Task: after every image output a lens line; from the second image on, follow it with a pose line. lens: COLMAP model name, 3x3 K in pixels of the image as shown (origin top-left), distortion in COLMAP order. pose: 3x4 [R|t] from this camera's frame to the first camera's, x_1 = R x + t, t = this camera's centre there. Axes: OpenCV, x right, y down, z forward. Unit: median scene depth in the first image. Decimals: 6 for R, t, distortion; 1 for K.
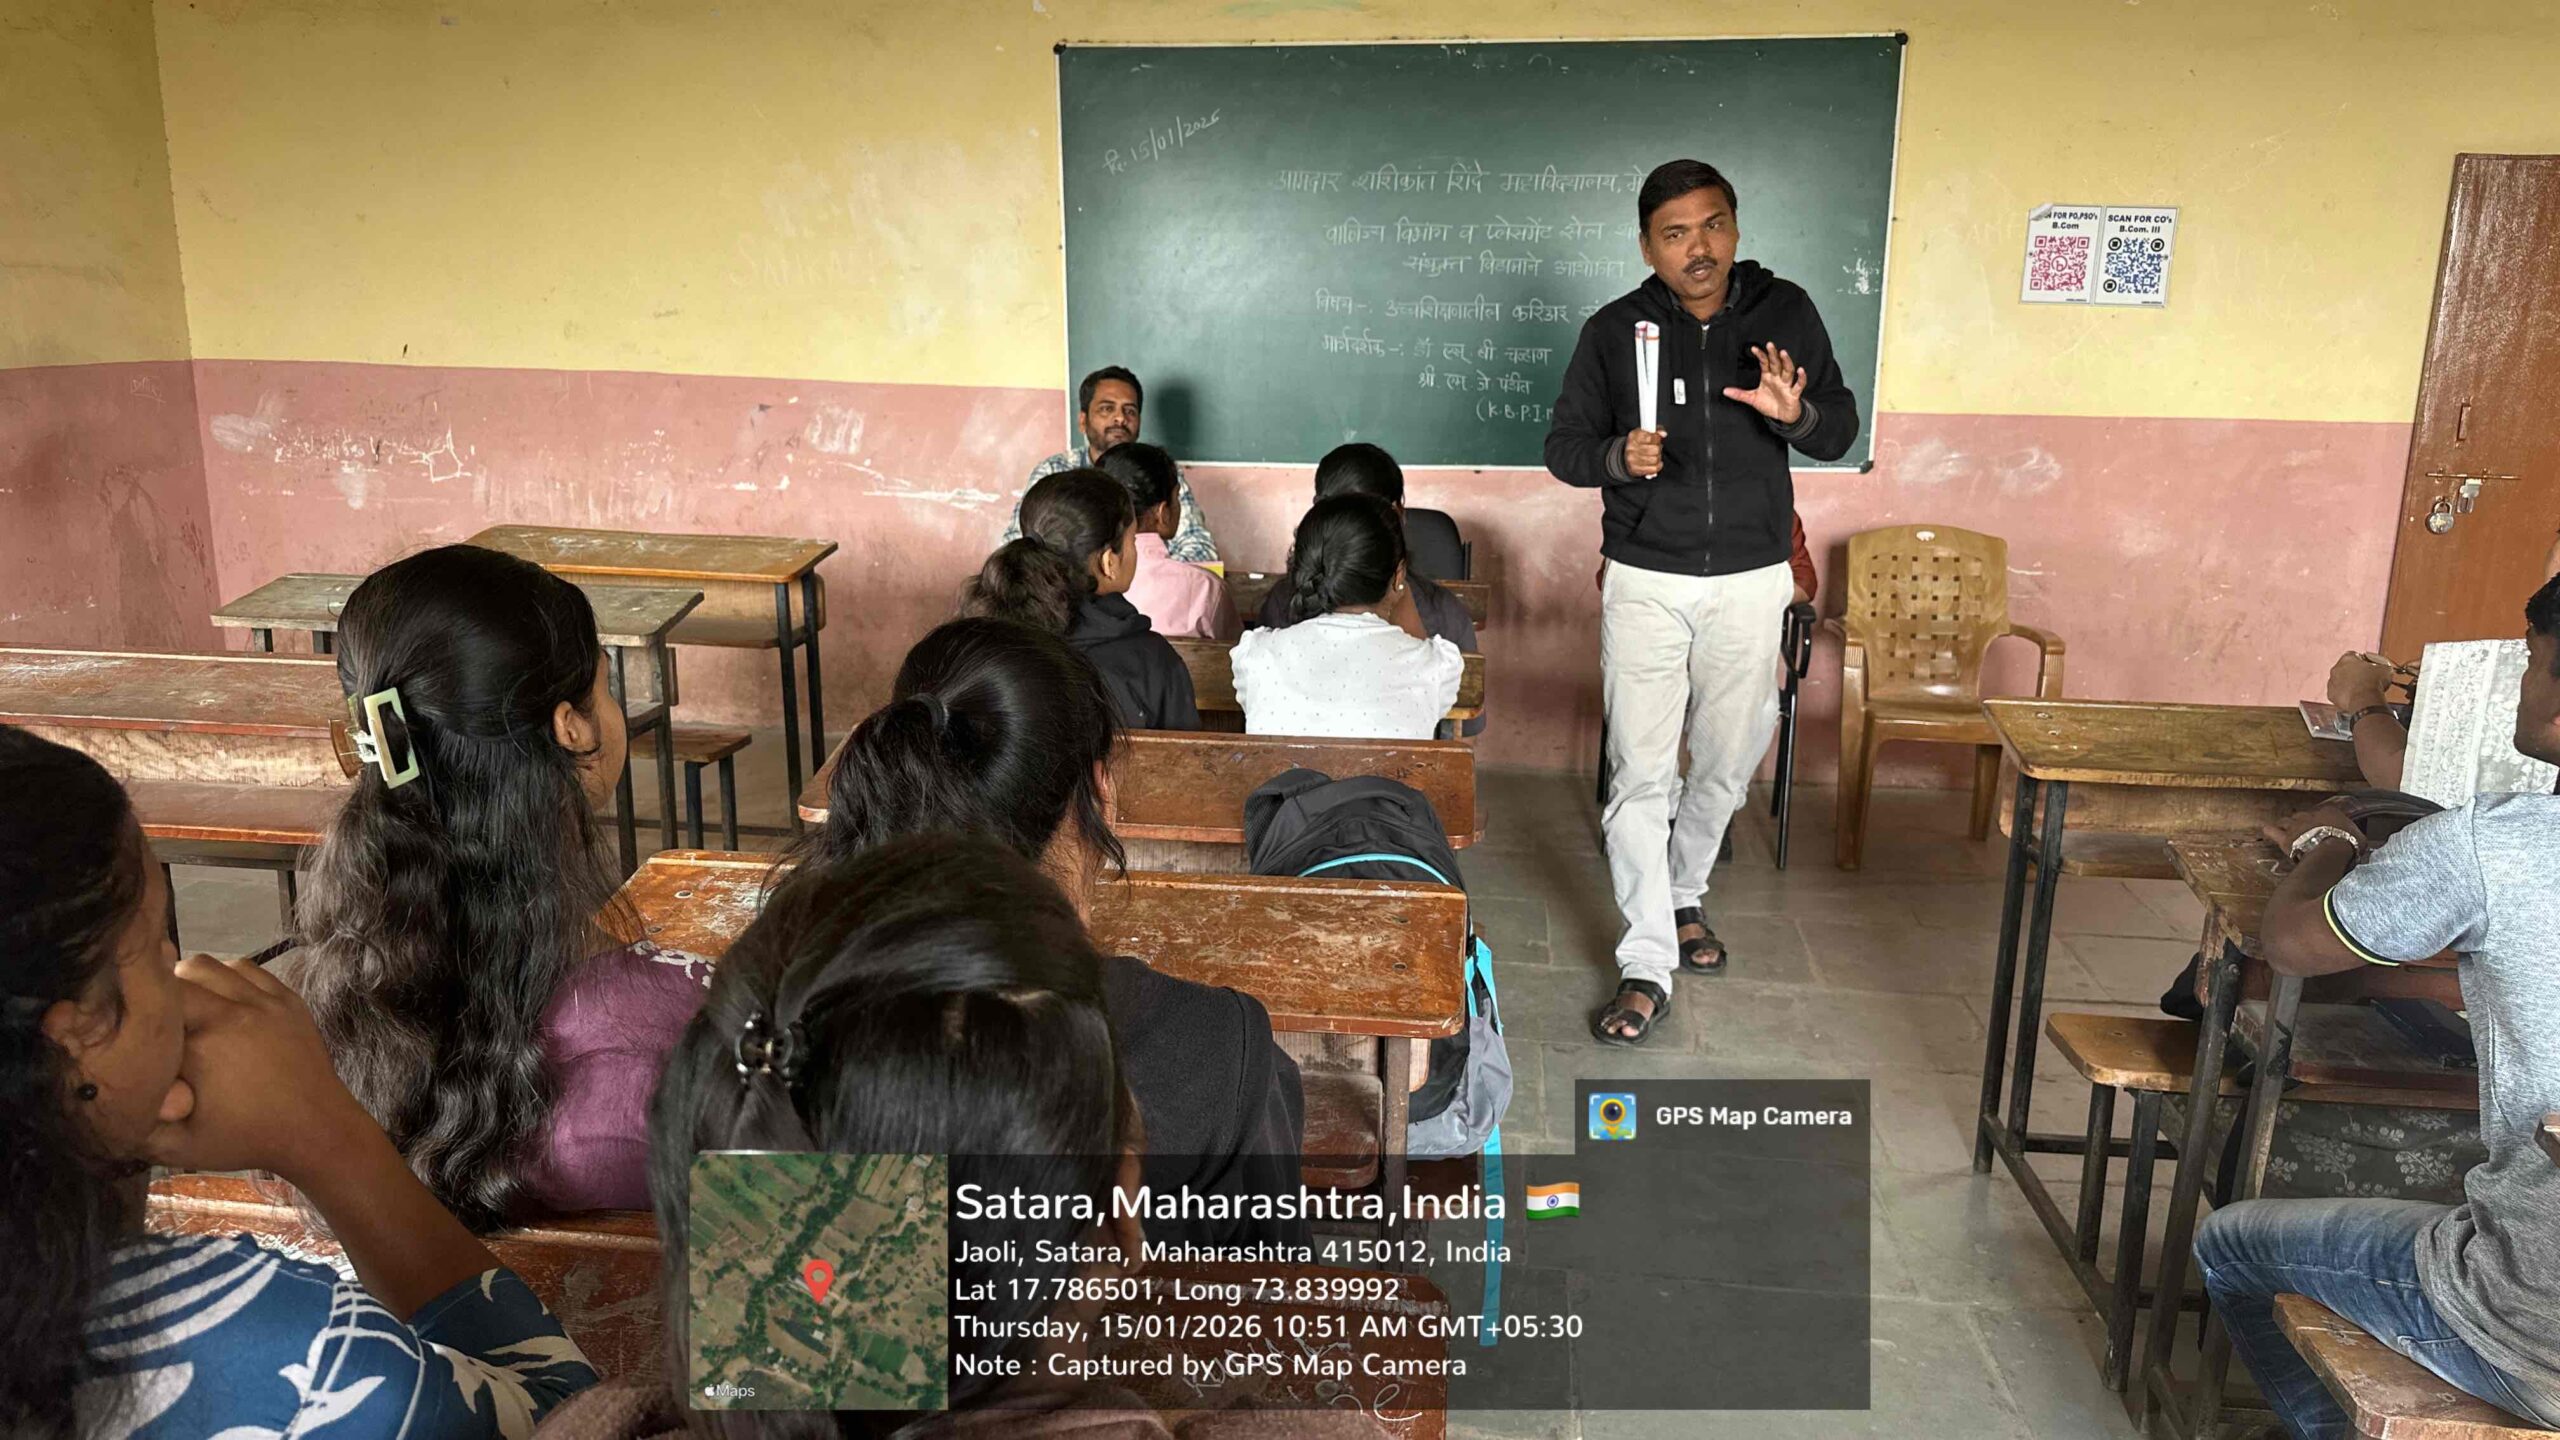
lens RADIAL K [[1835.8, 0, 1303.2], [0, 1835.8, 745.4], [0, 0, 1]] dist [0.056259, -0.091141]
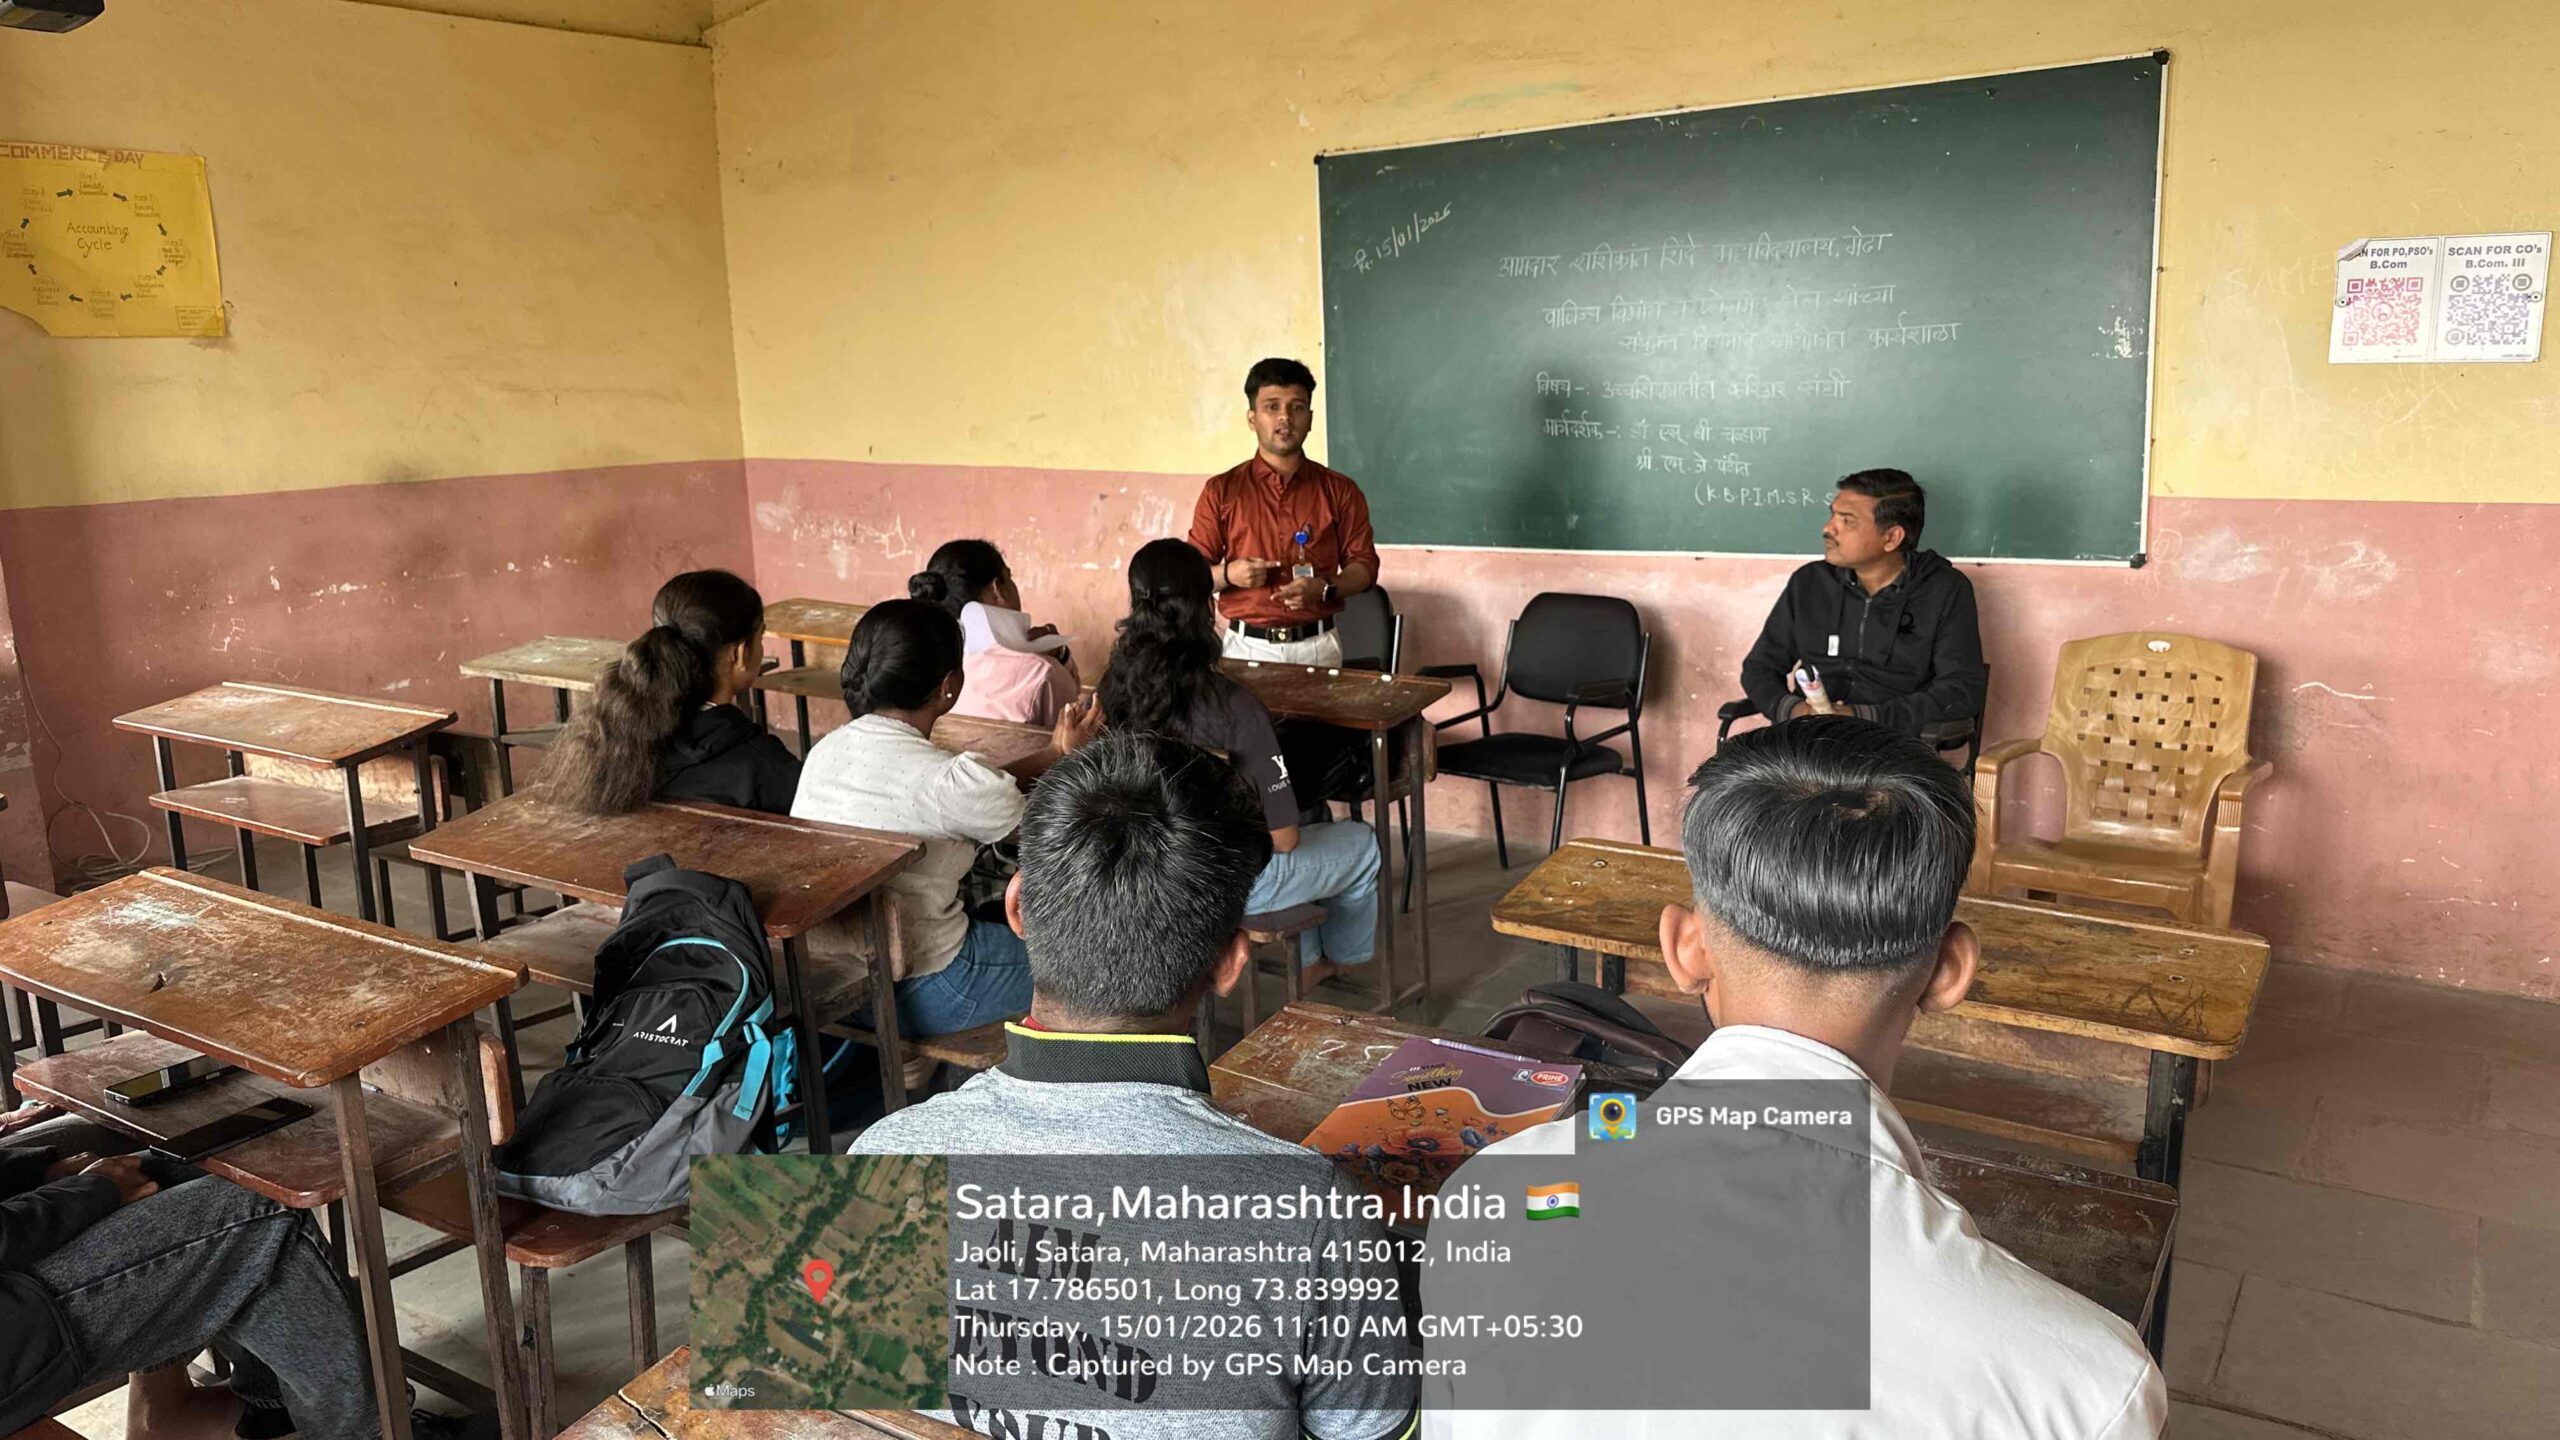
lens RADIAL K [[1835.8, 0, 1282.3], [0, 1835.8, 716.1], [0, 0, 1]] dist [0.056259, -0.091141]
pose [[0.876587, 0.052419, -0.478379, 0.382353], [-0.075087, 0.996773, -0.028369, -0.028607], [0.475349, 0.060788, 0.877695, 0.086599]]
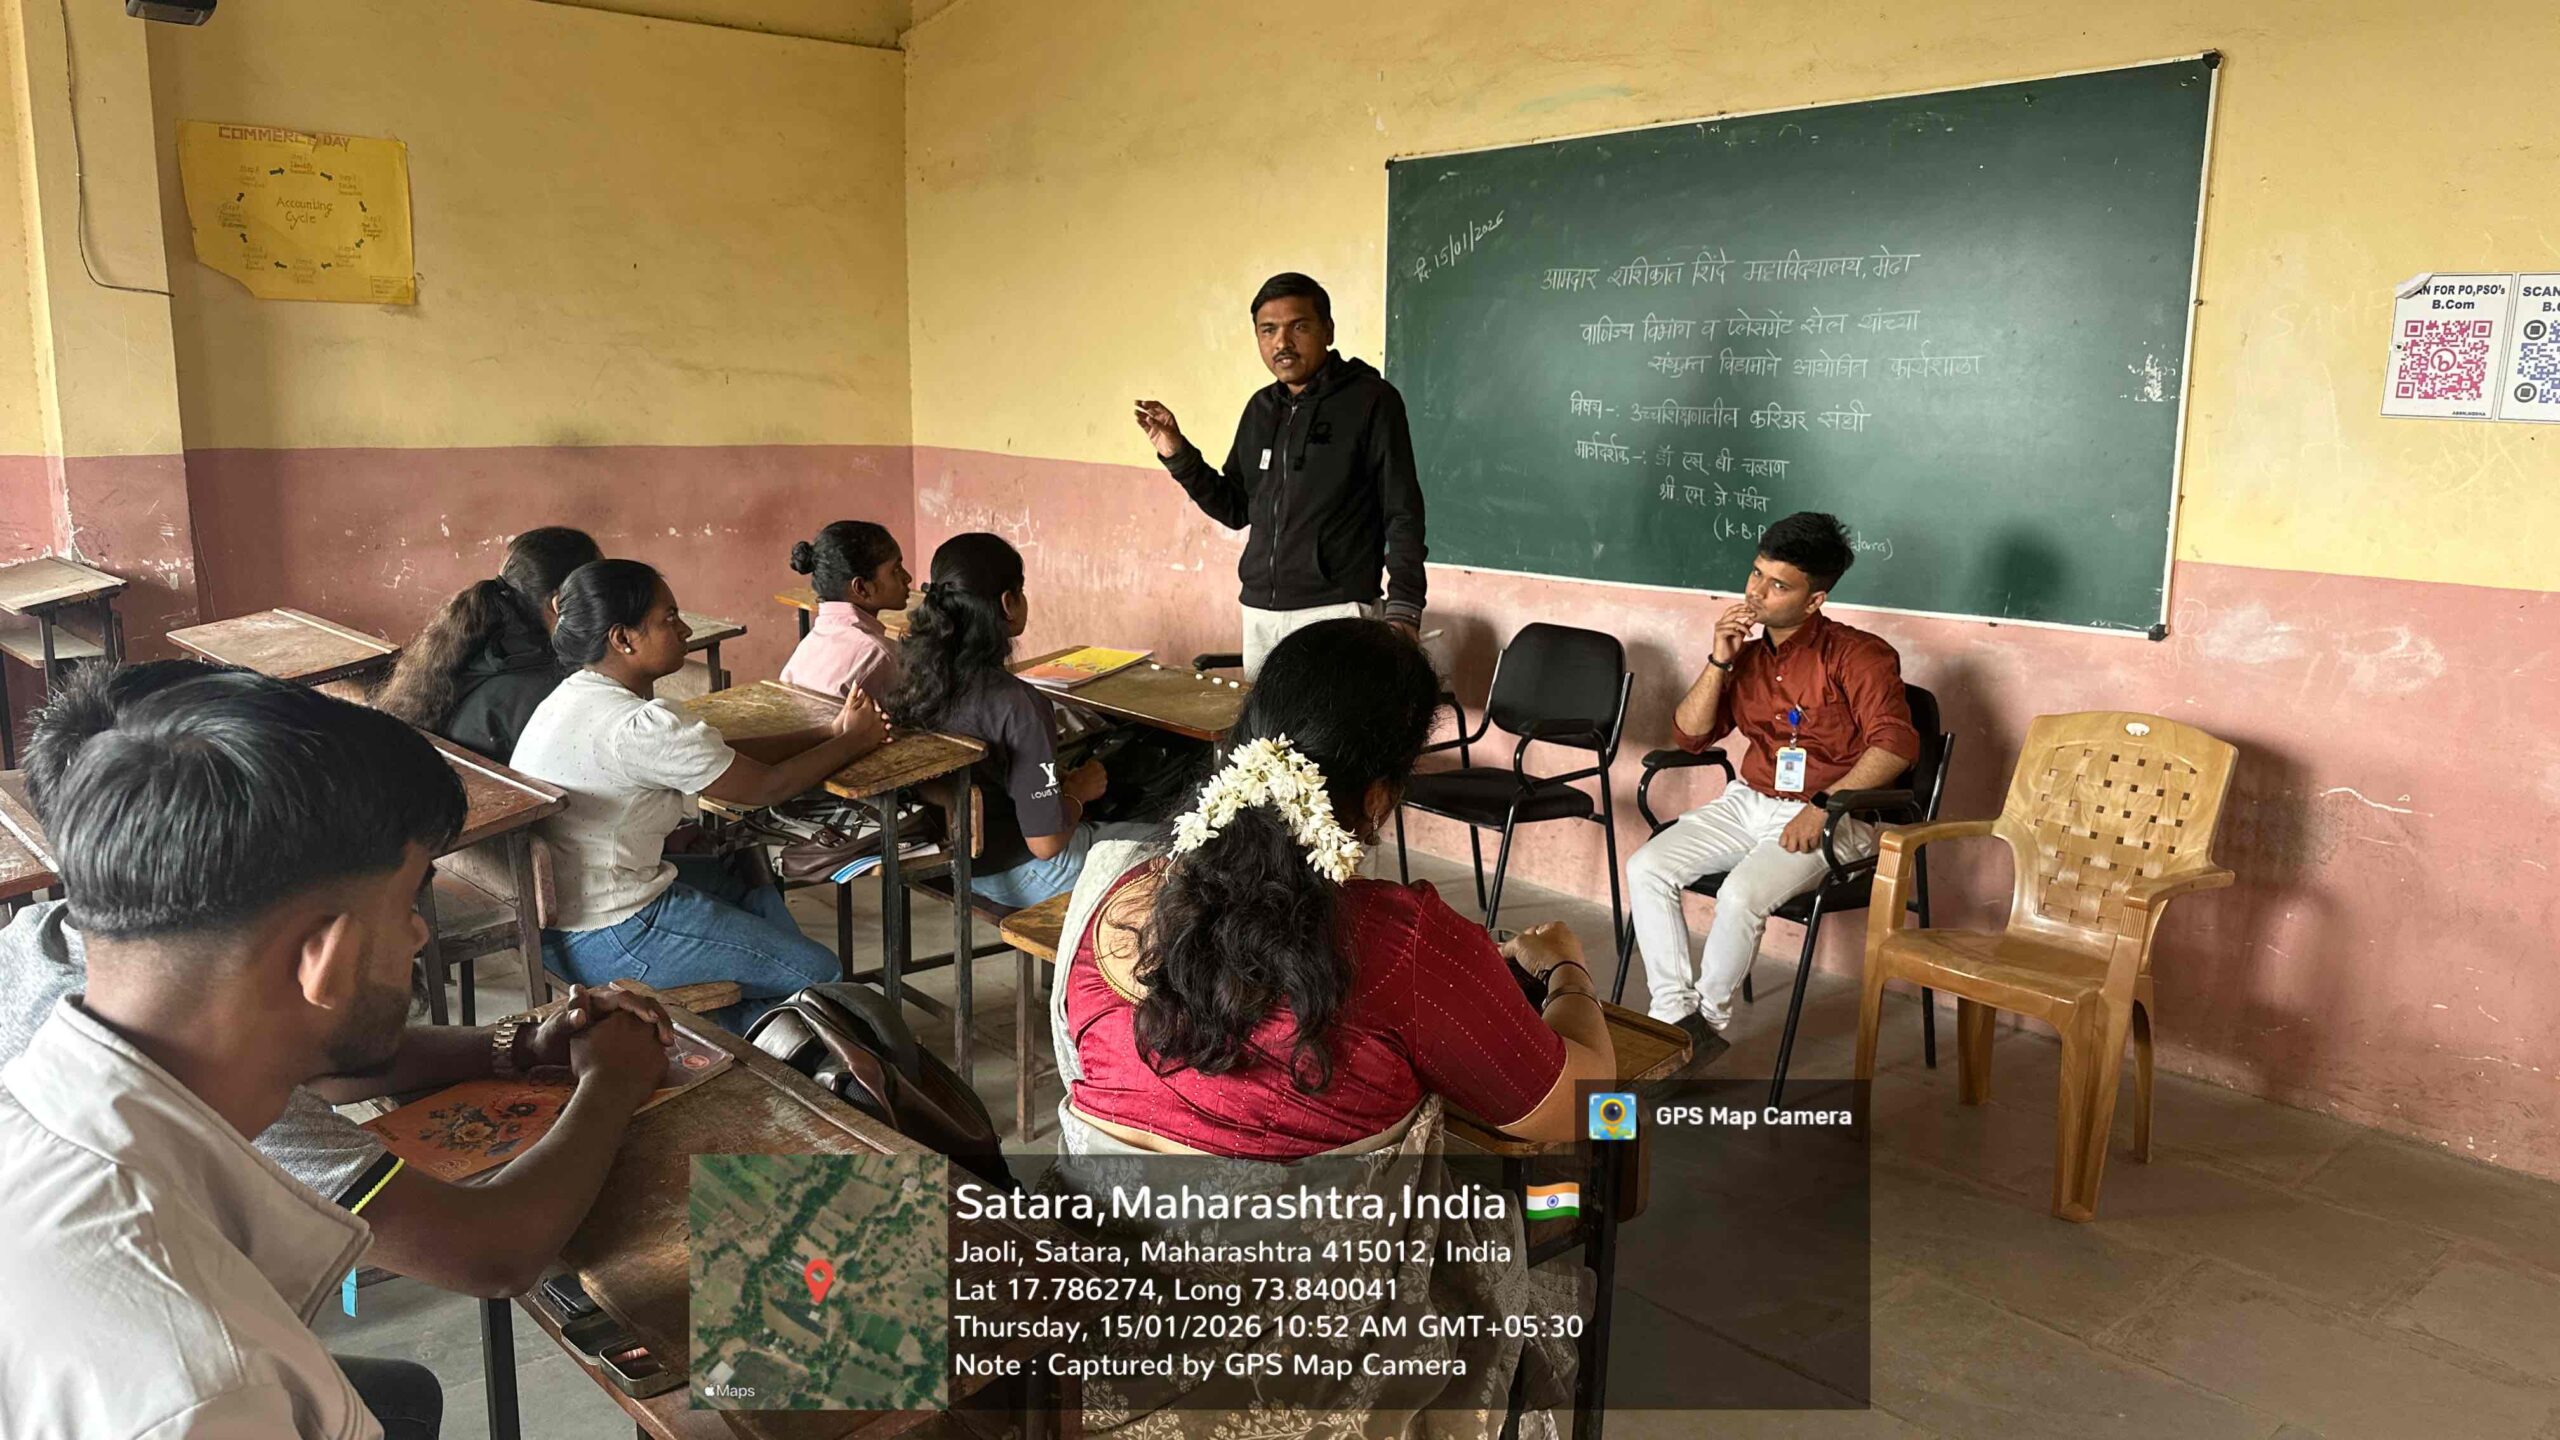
lens RADIAL K [[1835.8, 0, 1257.2], [0, 1835.8, 732.4], [0, 0, 1]] dist [0.056259, -0.091141]
pose [[0.737174, 0.124500, -0.664134, 0.552880], [-0.167879, 0.985806, -0.001540, -0.051679], [0.654516, 0.112629, 0.747612, 0.224799]]
